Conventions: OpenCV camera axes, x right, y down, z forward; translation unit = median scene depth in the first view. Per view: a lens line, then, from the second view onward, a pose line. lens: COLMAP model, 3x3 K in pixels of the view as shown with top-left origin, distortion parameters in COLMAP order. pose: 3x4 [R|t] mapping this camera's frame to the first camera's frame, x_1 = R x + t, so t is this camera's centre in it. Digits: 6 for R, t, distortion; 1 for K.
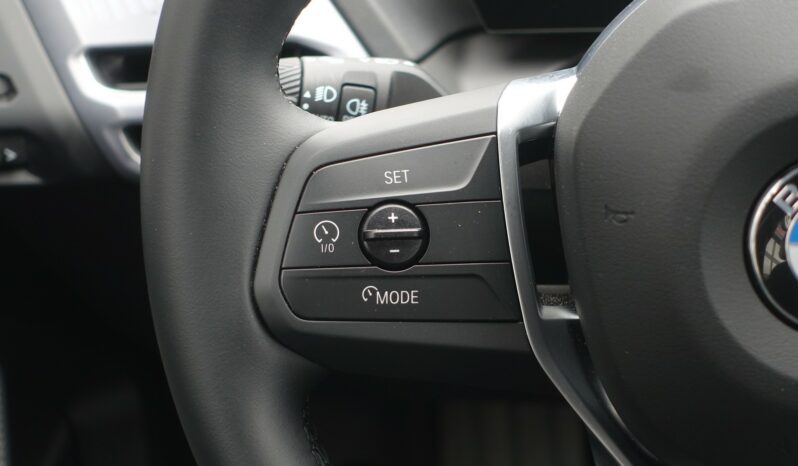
lens RADIAL K [[1834.1, 0, 399.0], [0, 1834.1, 233.0], [0, 0, 1]] dist [-0.056285, -0.201132]
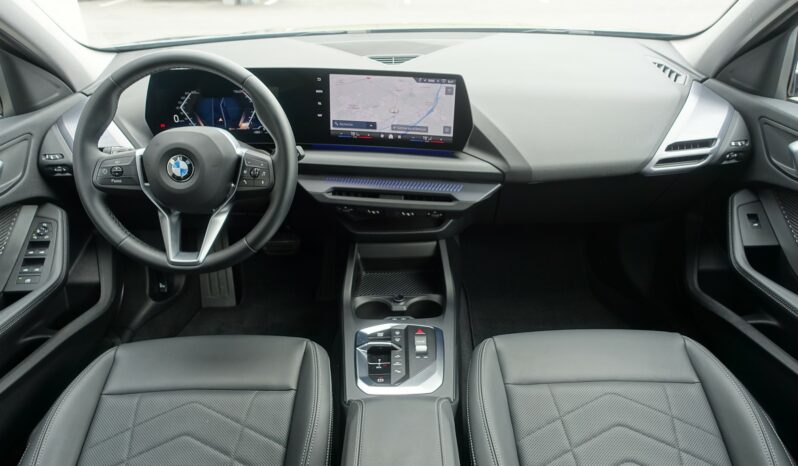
lens RADIAL K [[545.2, 0, 399.0], [0, 545.2, 233.0], [0, 0, 1]] dist [-0.003509, -0.000675]
pose [[0.973993, -0.042255, 0.222605, 0.505847], [0.044266, 0.999012, -0.004054, 0.258367], [-0.222214, 0.013802, 0.974900, -1.013391]]
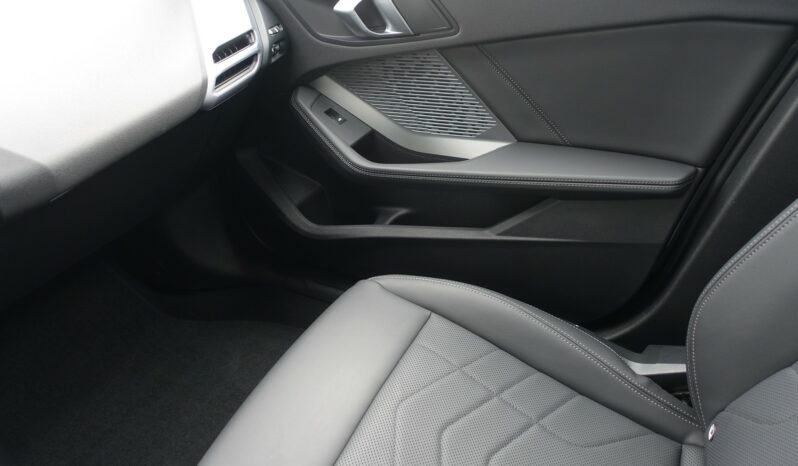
lens RADIAL K [[545.2, 0, 399.0], [0, 545.2, 233.0], [0, 0, 1]] dist [-0.003509, -0.000675]
pose [[0.230653, -0.459611, 0.857646, 0.721522], [0.497054, 0.813389, 0.302218, 0.143287], [-0.836503, 0.356589, 0.416062, -0.009954]]
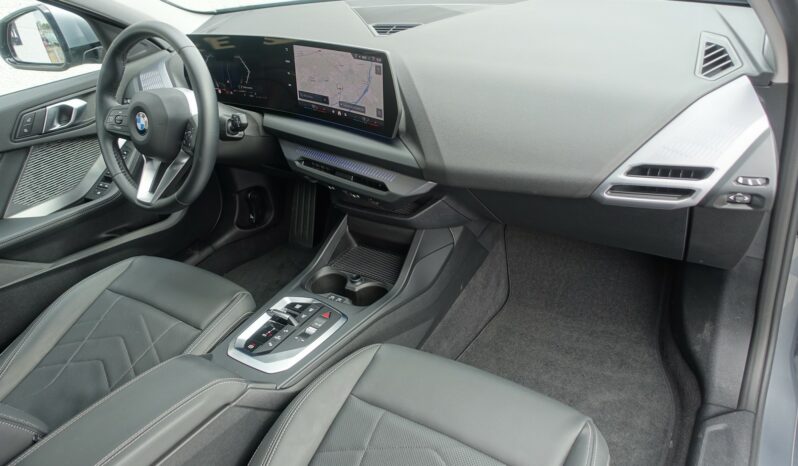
lens RADIAL K [[545.2, 0, 399.0], [0, 545.2, 233.0], [0, 0, 1]] dist [-0.003509, -0.000675]
pose [[0.936683, 0.162968, -0.309946, 1.892299], [-0.133268, 0.984403, 0.114846, 0.049439], [0.323828, -0.066268, 0.943792, -0.831234]]
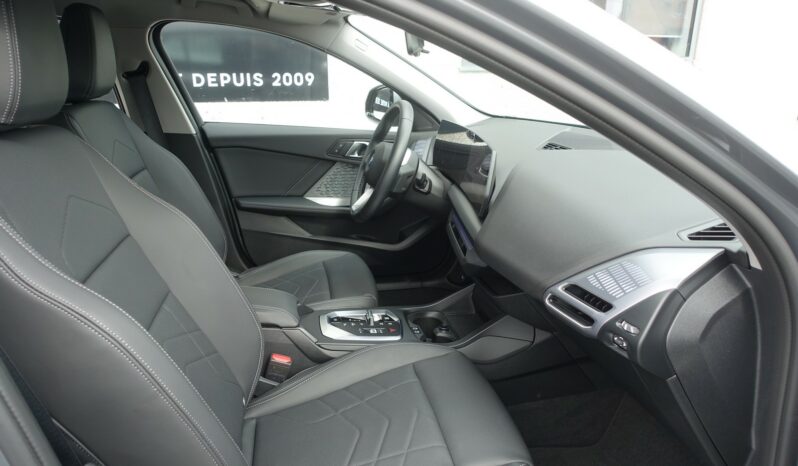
lens RADIAL K [[545.2, 0, 399.0], [0, 545.2, 233.0], [0, 0, 1]] dist [-0.003509, -0.000675]
pose [[0.404464, 0.364866, -0.838619, 3.081977], [-0.495761, 0.858027, 0.134206, -0.135324], [0.768524, 0.361473, 0.527927, -0.504921]]
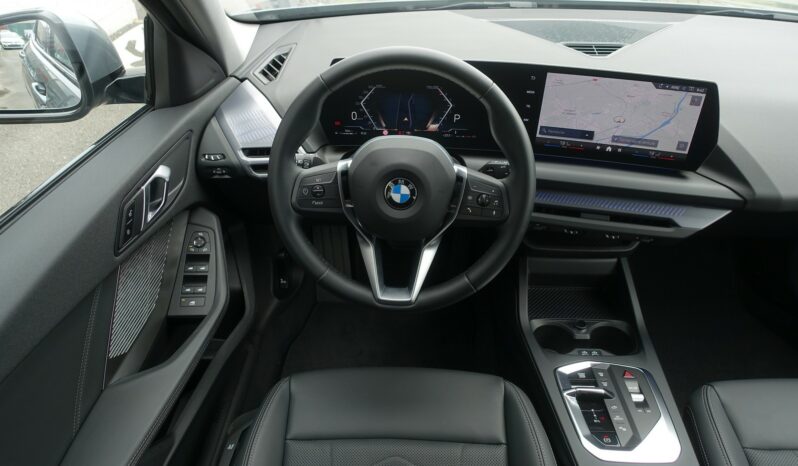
lens RADIAL K [[545.2, 0, 399.0], [0, 545.2, 233.0], [0, 0, 1]] dist [-0.003509, -0.000675]
pose [[0.977464, -0.023882, 0.209747, -0.105246], [0.003016, 0.995059, 0.099243, -0.033675], [-0.211080, -0.096374, 0.972706, -0.571914]]
